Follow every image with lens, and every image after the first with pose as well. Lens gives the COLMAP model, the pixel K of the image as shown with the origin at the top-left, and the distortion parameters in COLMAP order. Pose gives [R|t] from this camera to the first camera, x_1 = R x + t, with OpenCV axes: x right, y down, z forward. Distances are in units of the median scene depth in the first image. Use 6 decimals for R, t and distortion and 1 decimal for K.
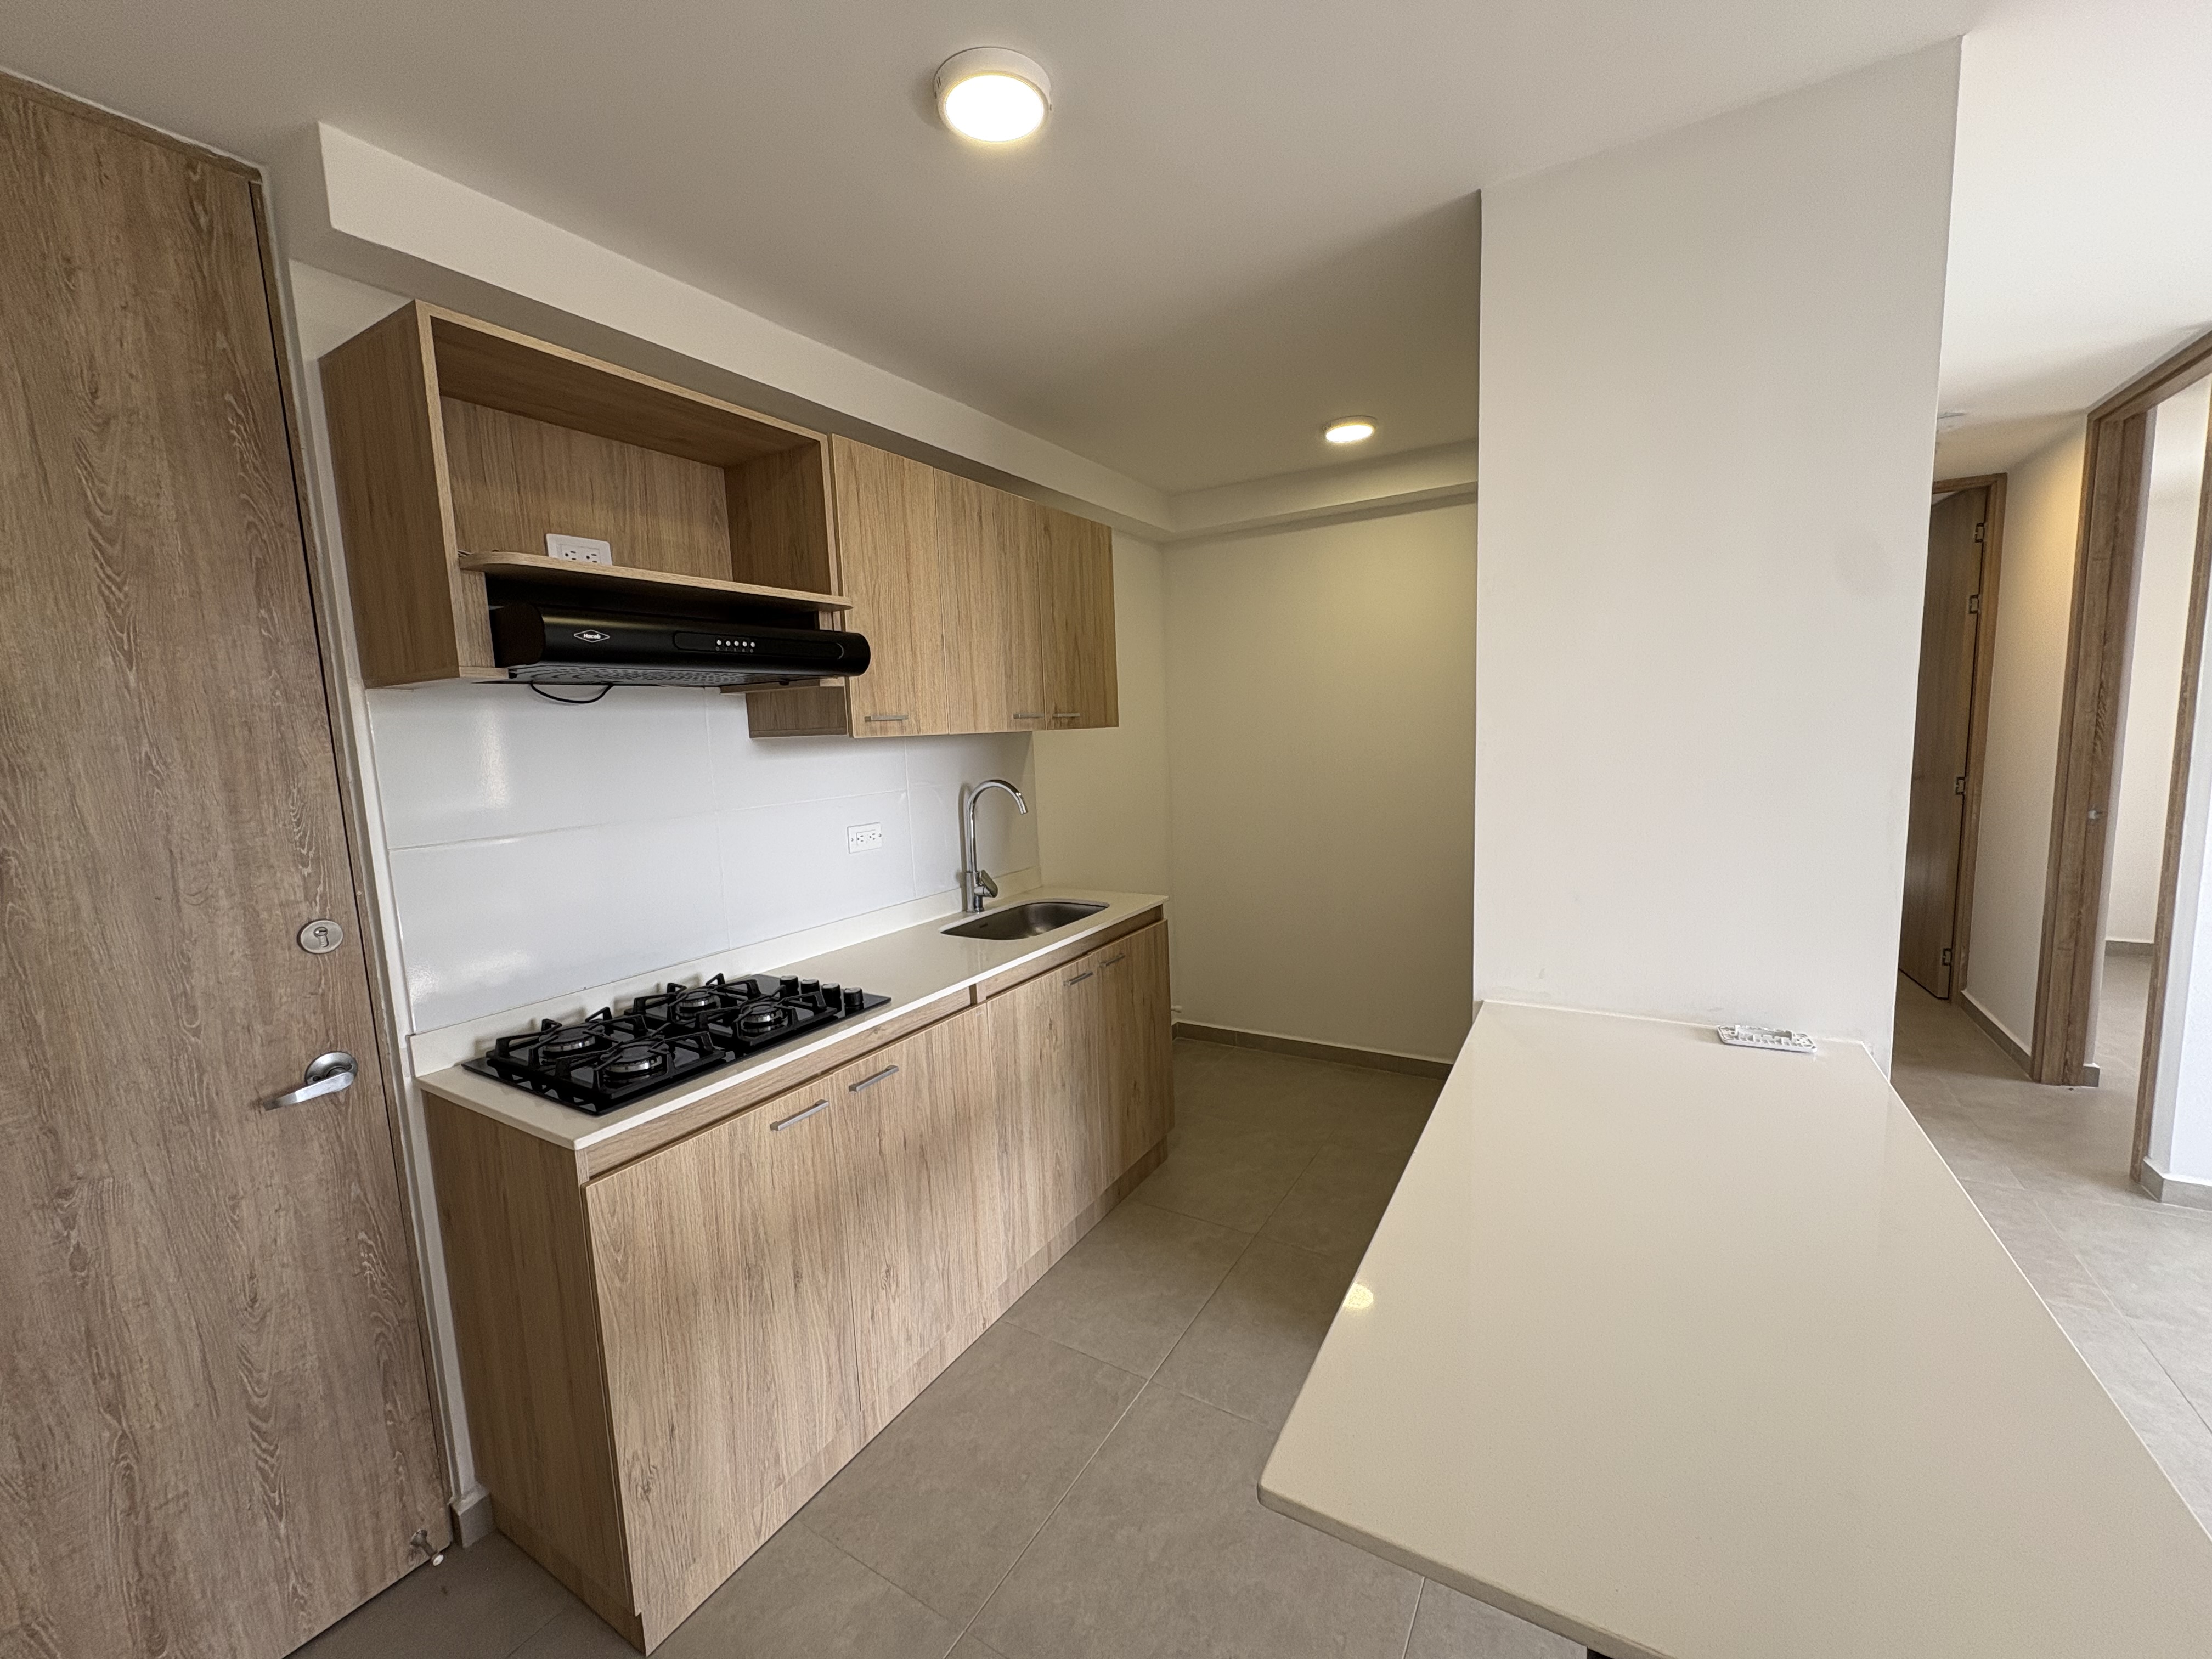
lens RADIAL K [[883.5, 0, 1108.7], [0, 883.5, 829.4], [0, 0, 1]] dist [0.001520, 0.000030]
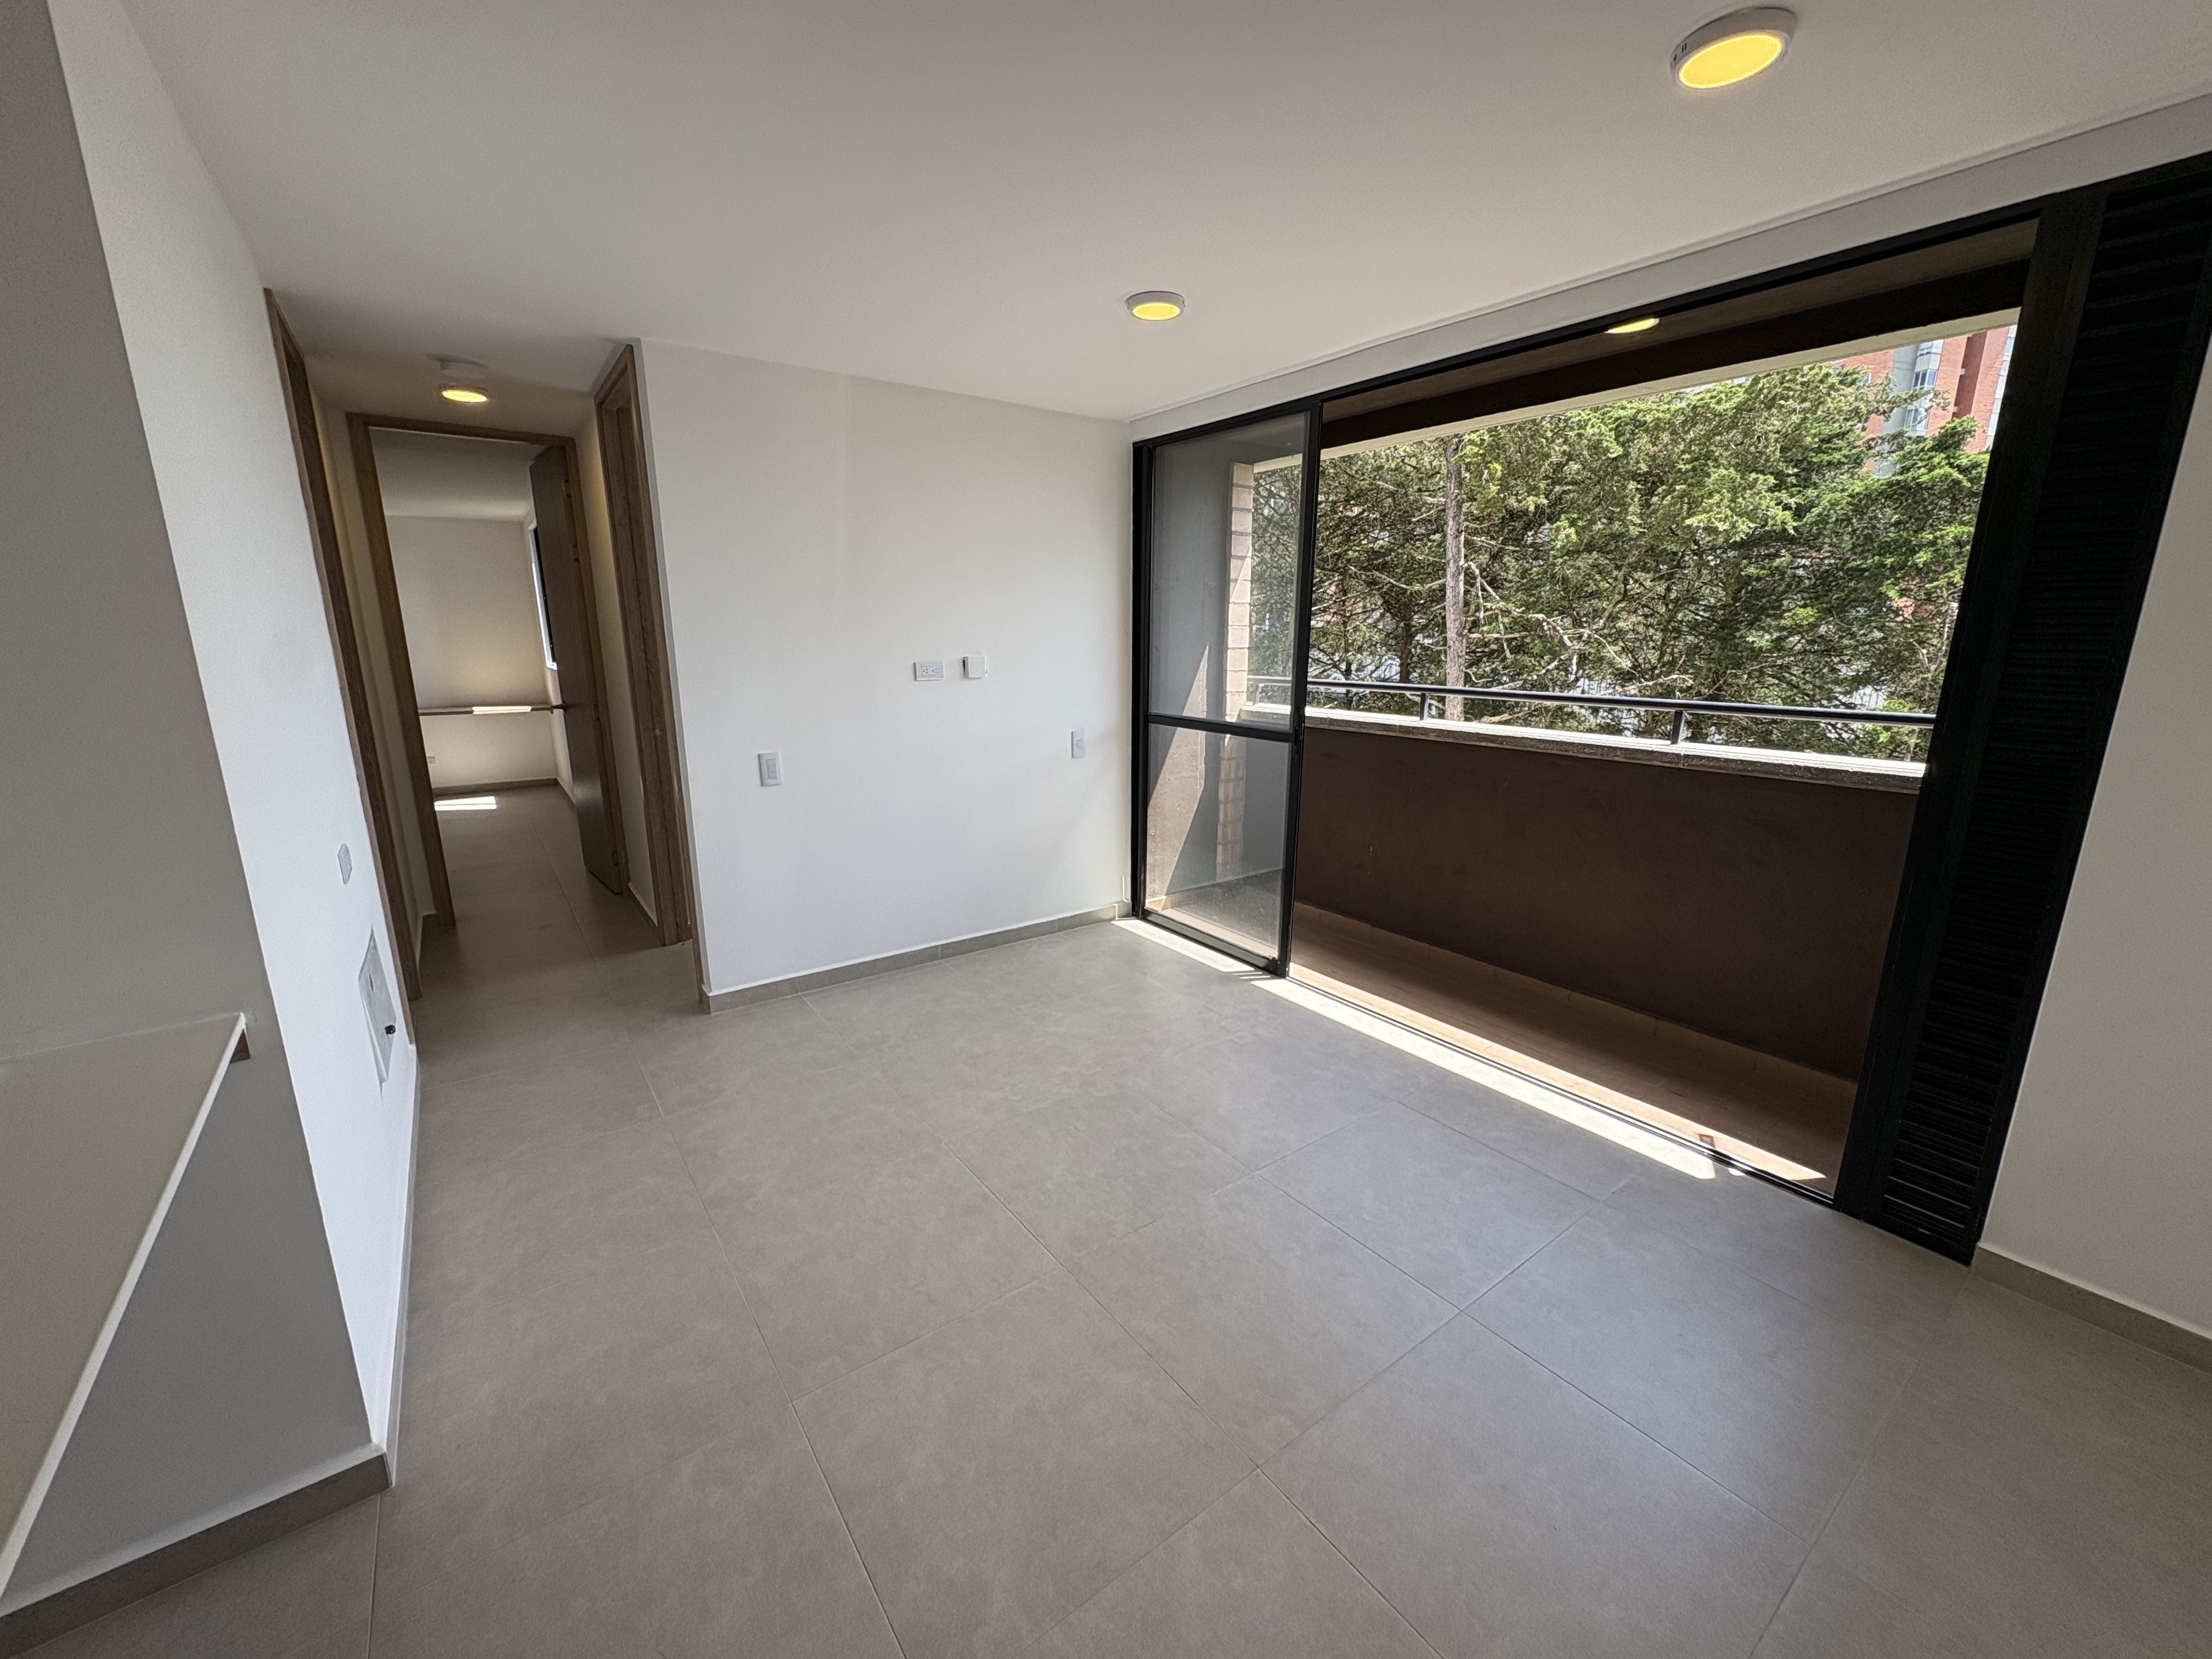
lens RADIAL K [[883.5, 0, 1108.7], [0, 883.5, 829.4], [0, 0, 1]] dist [0.001520, 0.000030]
pose [[0.377507, -0.164119, 0.911347, 0.266556], [0.093922, 0.985880, 0.138636, 0.009162], [-0.921231, 0.033260, 0.387590, -0.130838]]
